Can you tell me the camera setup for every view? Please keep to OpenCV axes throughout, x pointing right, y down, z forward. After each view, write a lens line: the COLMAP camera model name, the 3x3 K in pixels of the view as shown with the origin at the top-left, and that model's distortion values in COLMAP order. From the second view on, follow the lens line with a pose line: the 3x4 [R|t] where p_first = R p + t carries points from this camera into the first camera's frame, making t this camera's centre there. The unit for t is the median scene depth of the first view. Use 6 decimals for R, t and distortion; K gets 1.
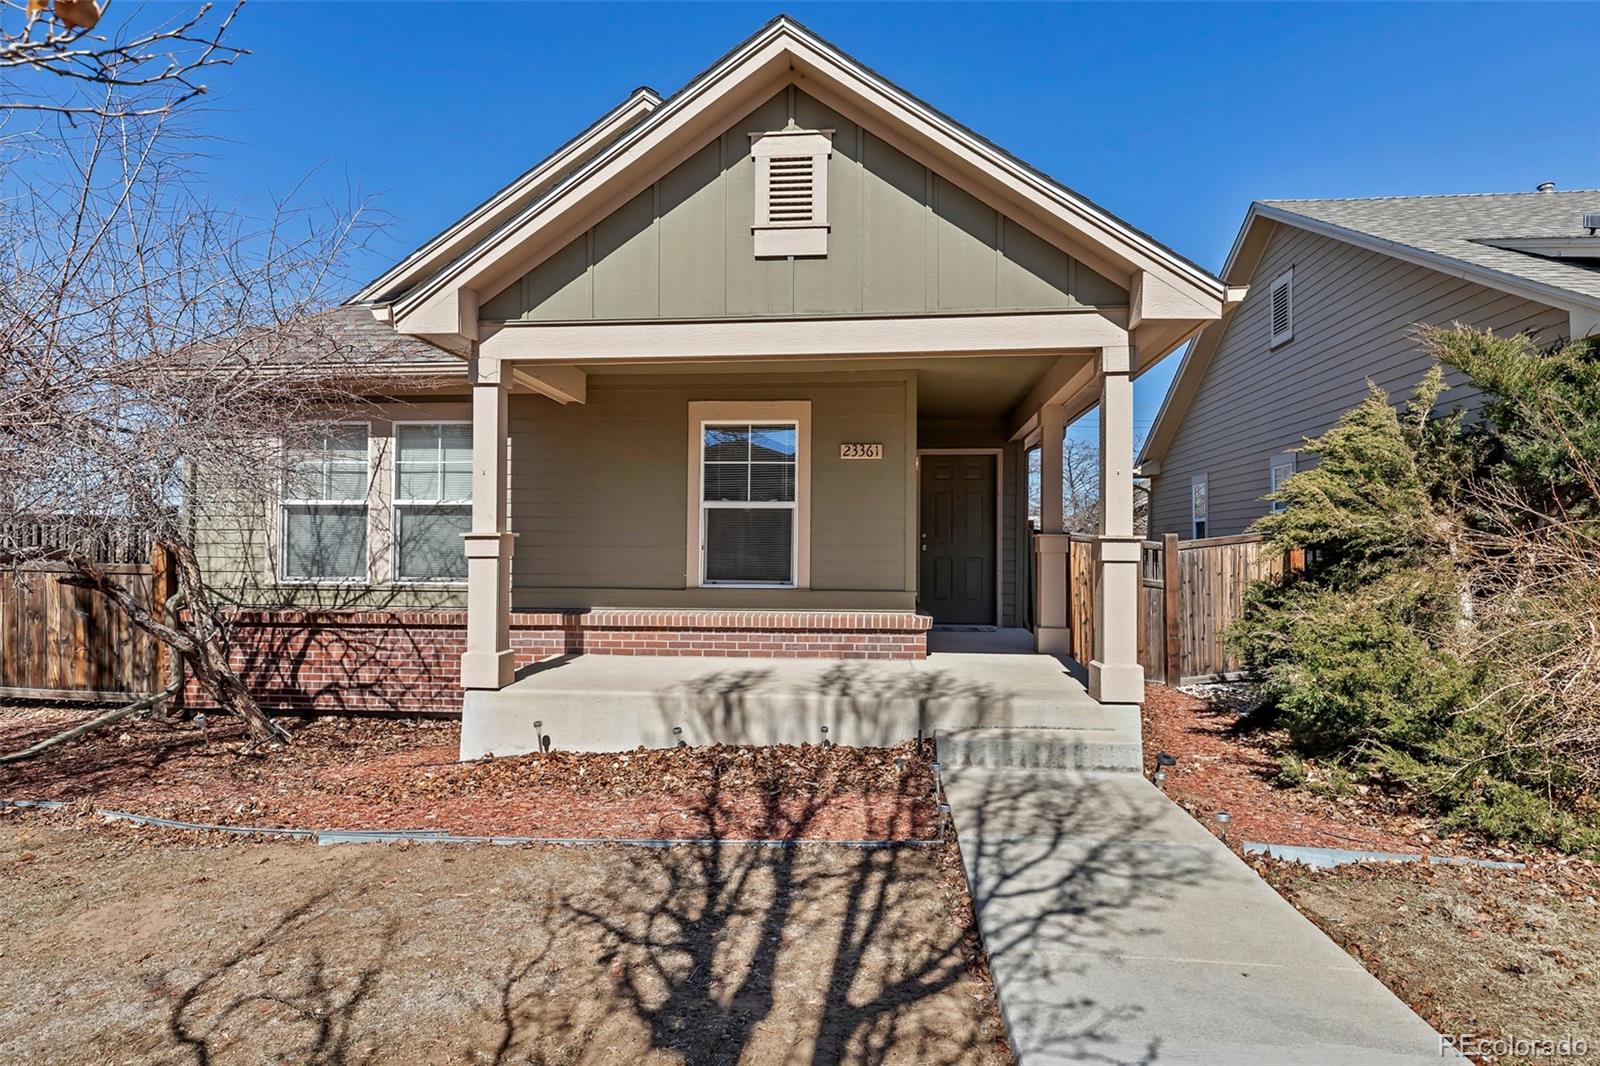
lens RADIAL K [[918.4, 0, 797.2], [0, 918.4, 542.2], [0, 0, 1]] dist [0.002300, 0.014762]
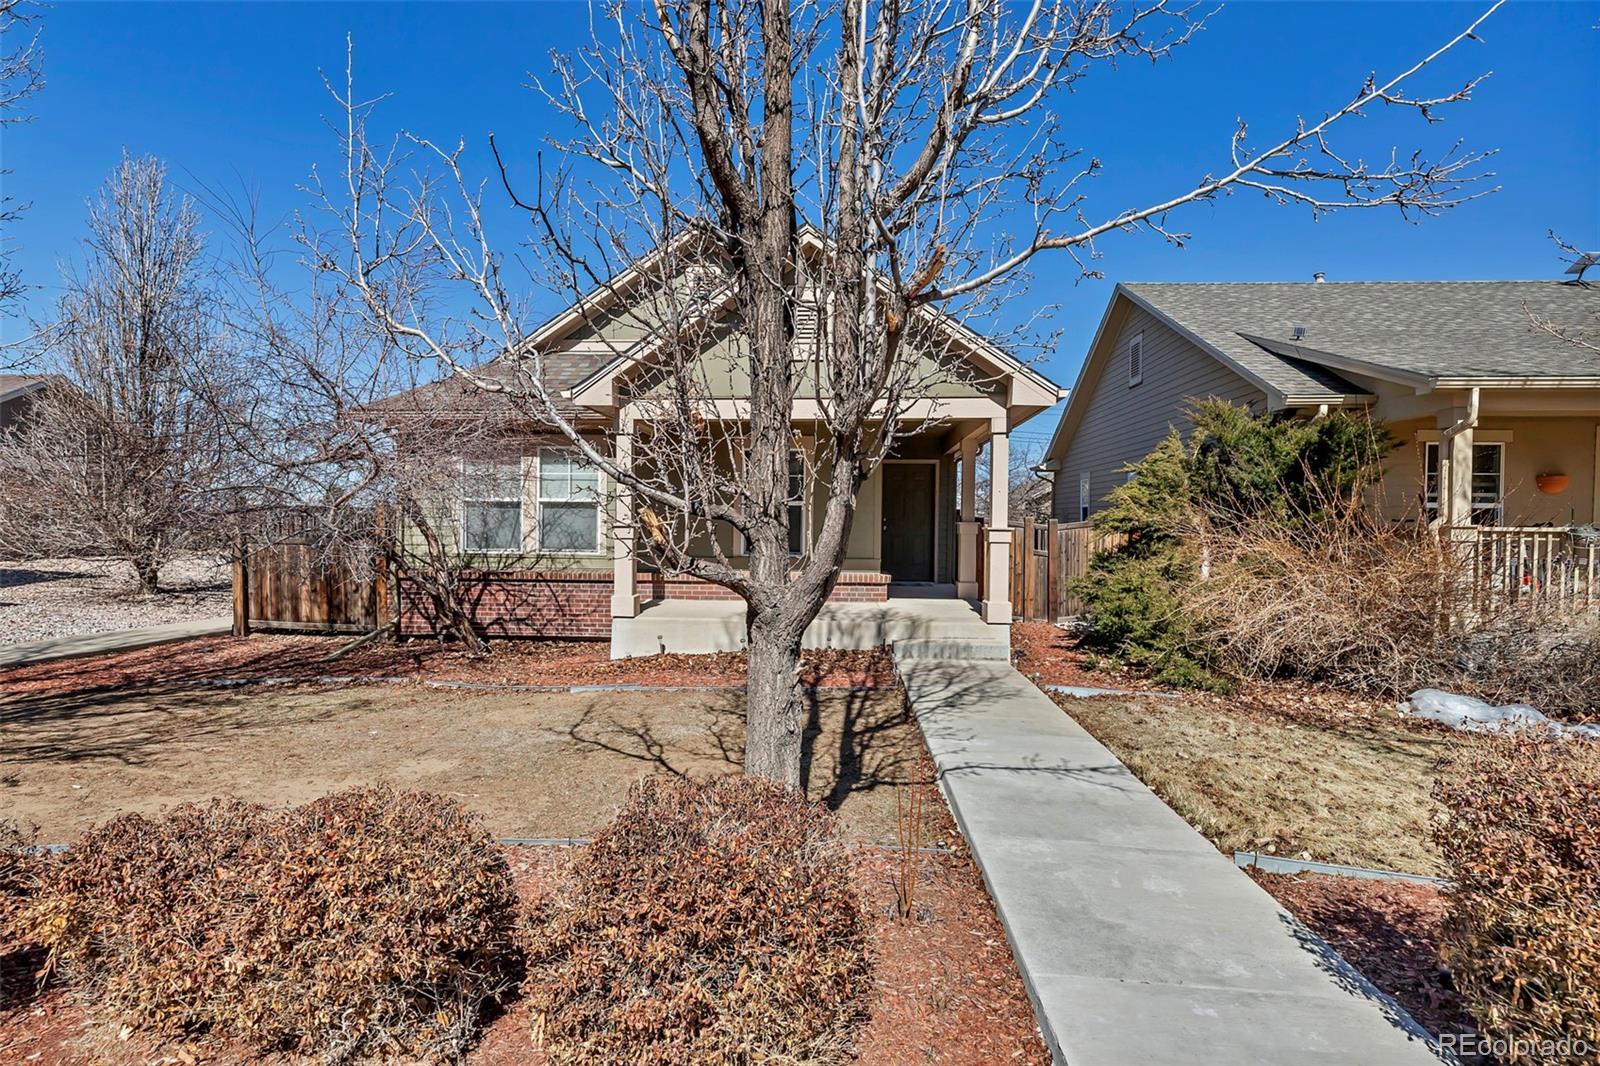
lens RADIAL K [[837.8, 0, 800.0], [0, 837.8, 533.0], [0, 0, 1]] dist [-0.014131, -0.000121]
pose [[0.999159, 0.003368, 0.040869, -0.064996], [-0.004405, 0.999670, 0.025301, -0.025905], [-0.040771, -0.025460, 0.998844, -0.414959]]
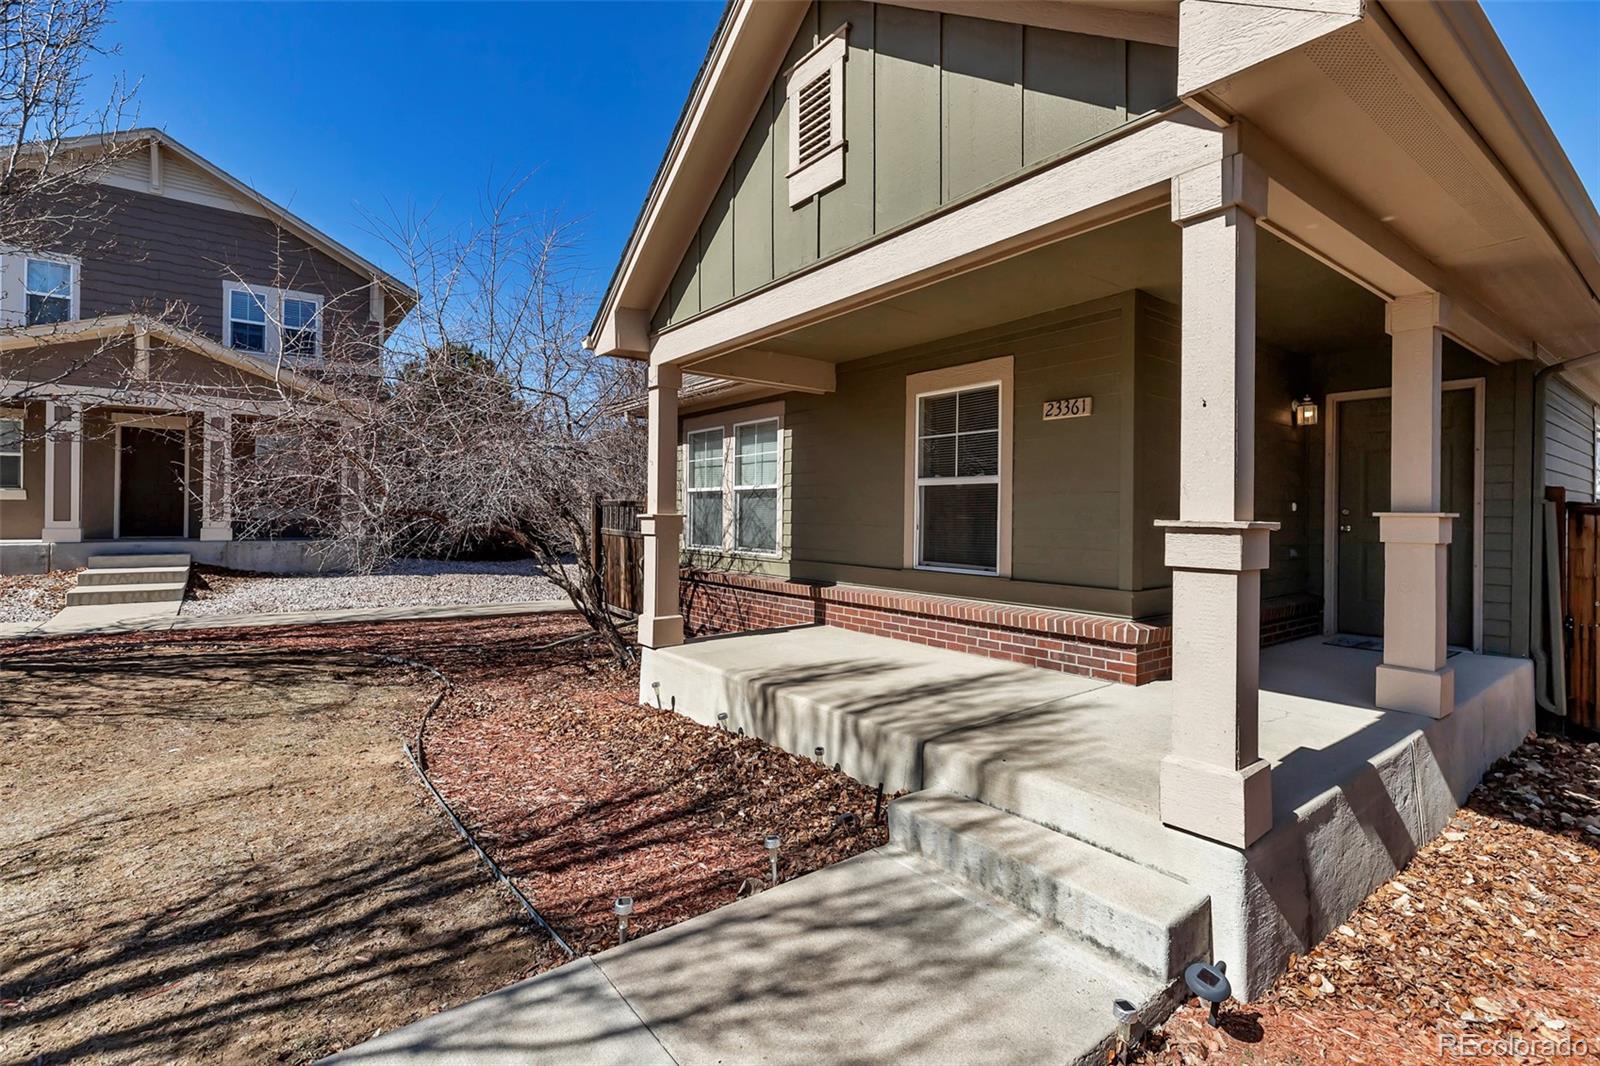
lens RADIAL K [[730.7, 0, 792.9], [0, 730.7, 519.6], [0, 0, 1]] dist [0.003781, 0.000414]
pose [[0.675779, 0.005987, -0.737080, 0.372014], [0.001308, 0.999956, 0.009321, -0.009374], [0.737103, -0.007263, 0.675741, 0.394515]]
